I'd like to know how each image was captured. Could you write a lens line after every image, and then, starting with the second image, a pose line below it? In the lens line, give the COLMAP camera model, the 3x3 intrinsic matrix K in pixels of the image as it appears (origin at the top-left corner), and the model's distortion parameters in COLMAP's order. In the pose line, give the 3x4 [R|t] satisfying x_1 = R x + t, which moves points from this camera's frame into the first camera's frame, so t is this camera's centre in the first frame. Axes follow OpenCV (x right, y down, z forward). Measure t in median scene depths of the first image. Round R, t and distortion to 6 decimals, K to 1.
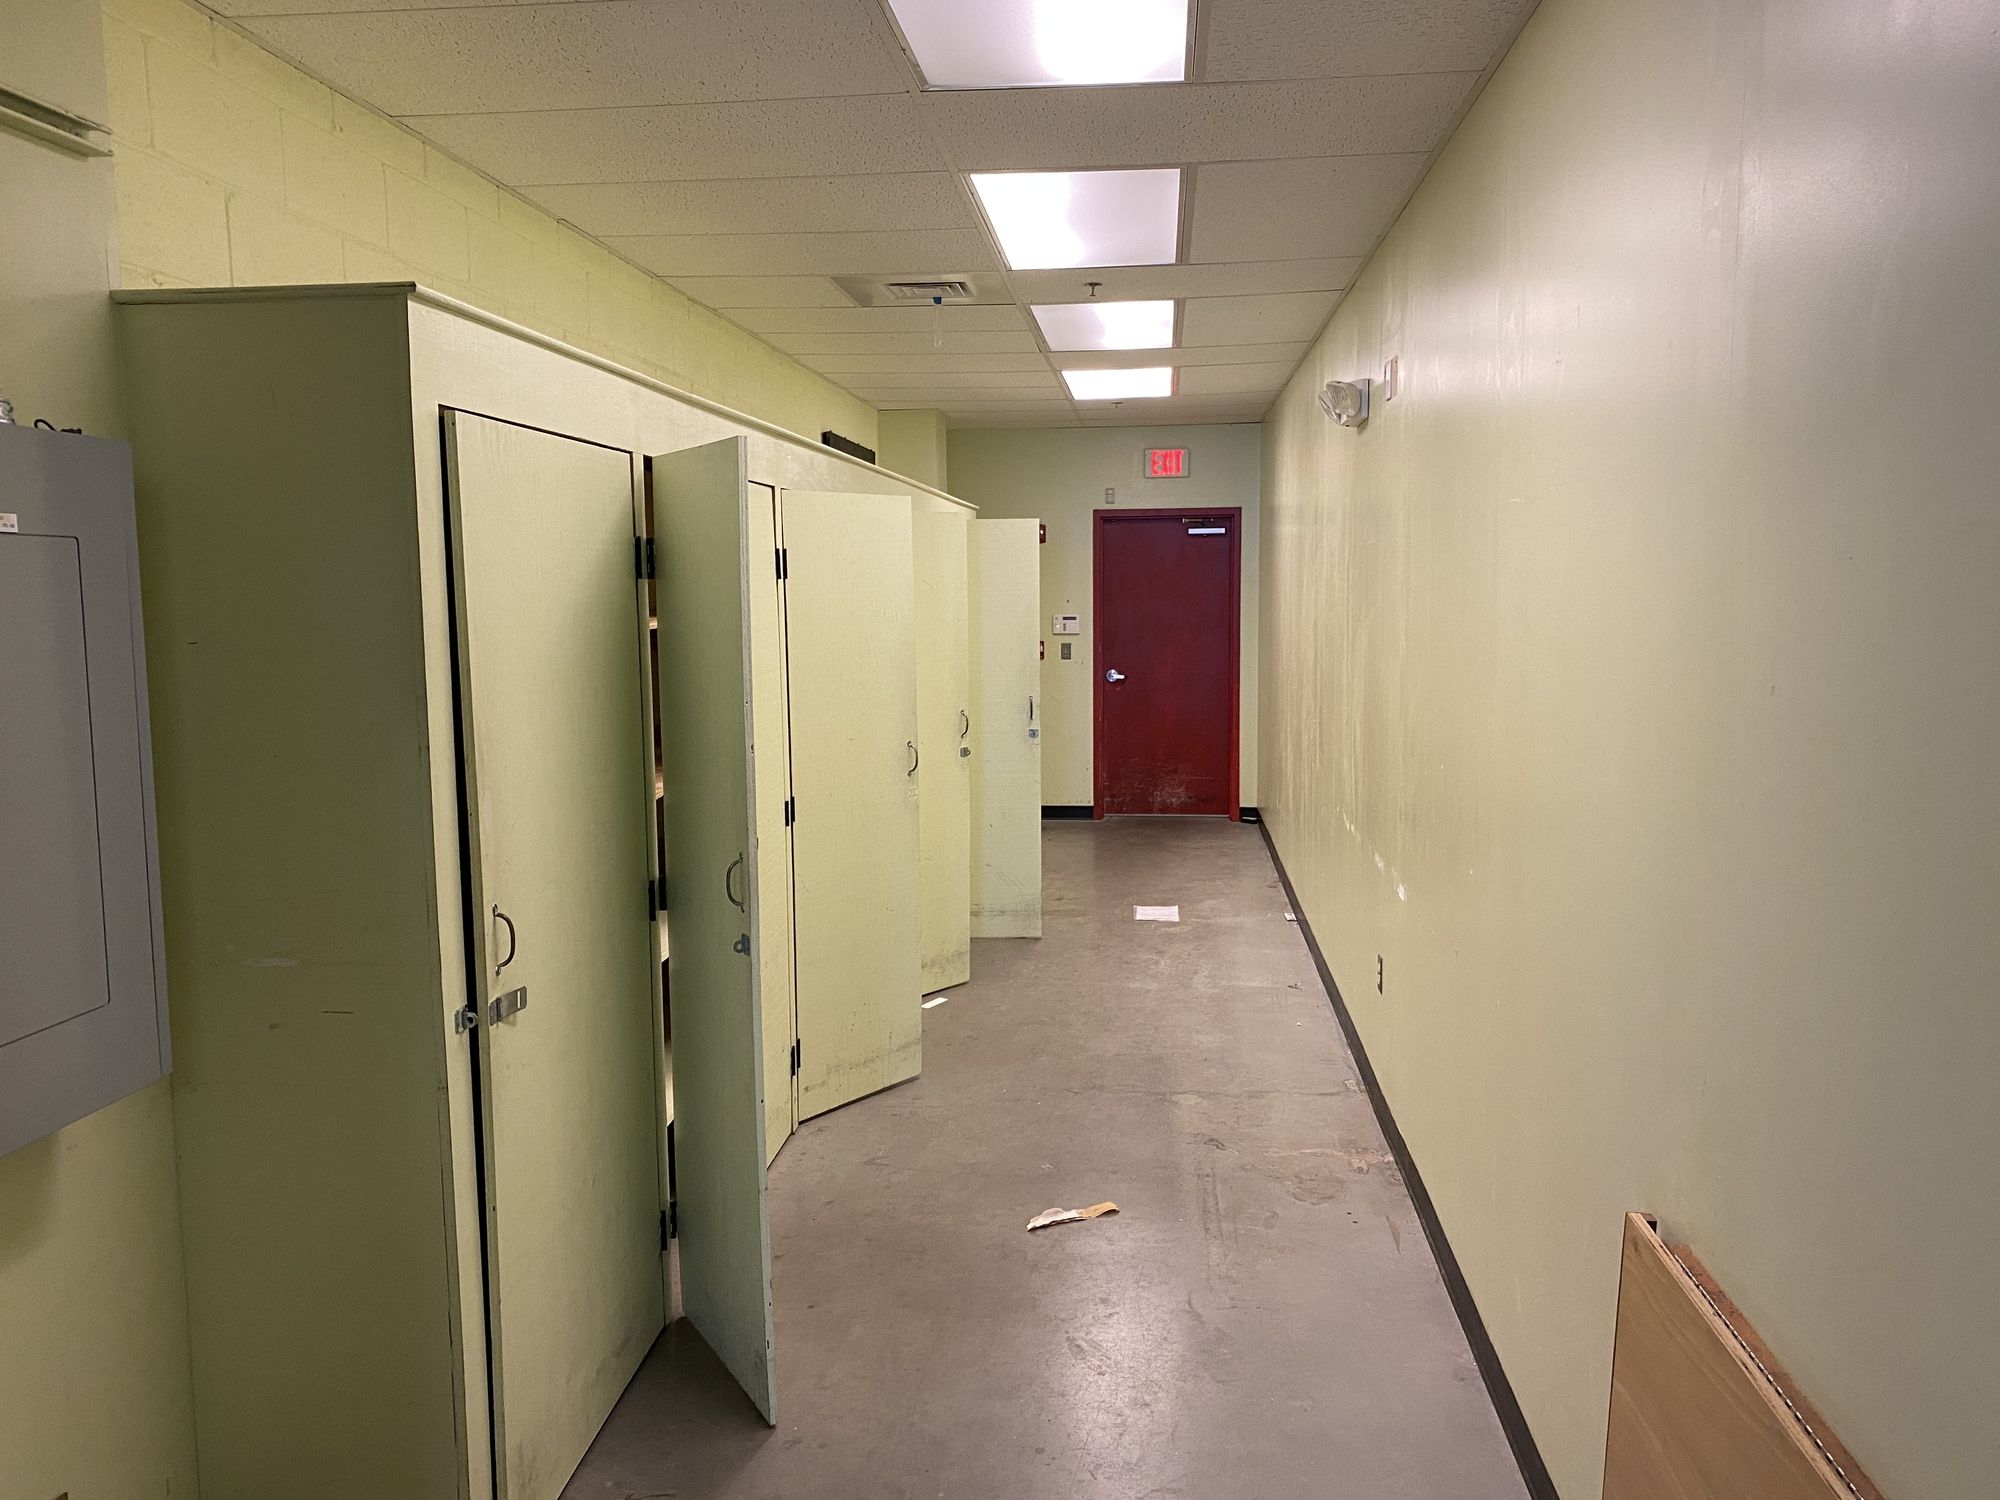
lens RADIAL K [[1494.8, 0, 1002.3], [0, 1494.8, 738.1], [0, 0, 1]] dist [0.055428, -0.083520]
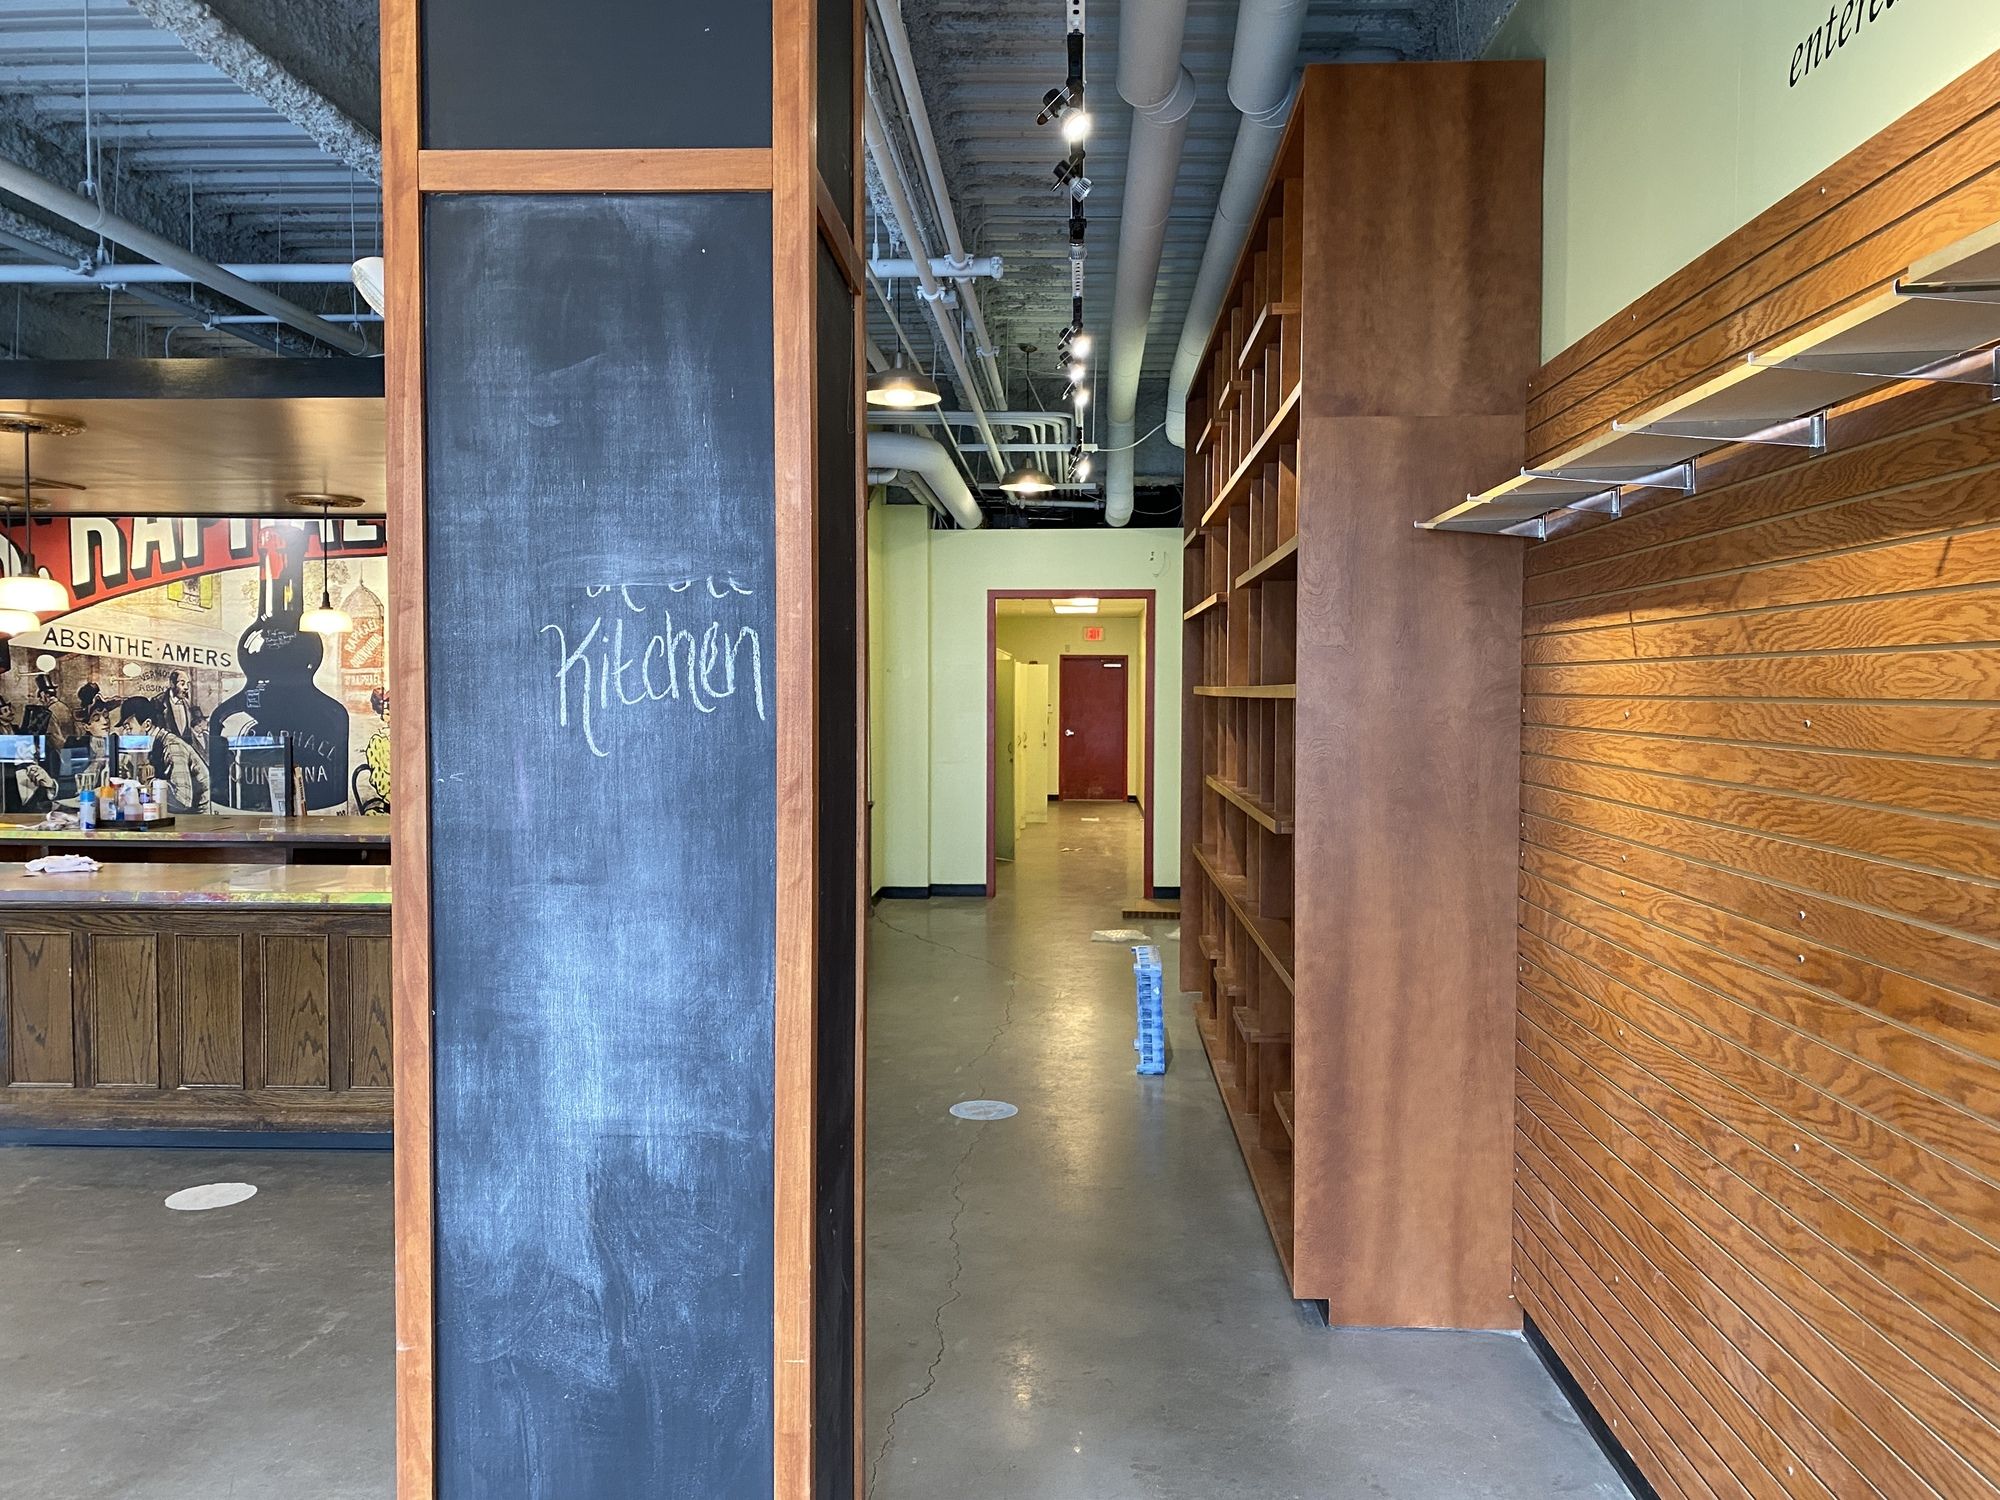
lens RADIAL K [[1494.8, 0, 1002.3], [0, 1494.8, 738.1], [0, 0, 1]] dist [0.055428, -0.083520]
pose [[0.998554, 0.013047, 0.052157, -0.129582], [-0.009347, 0.997463, -0.070572, 0.115321], [-0.052945, 0.069983, 0.996142, -1.098043]]
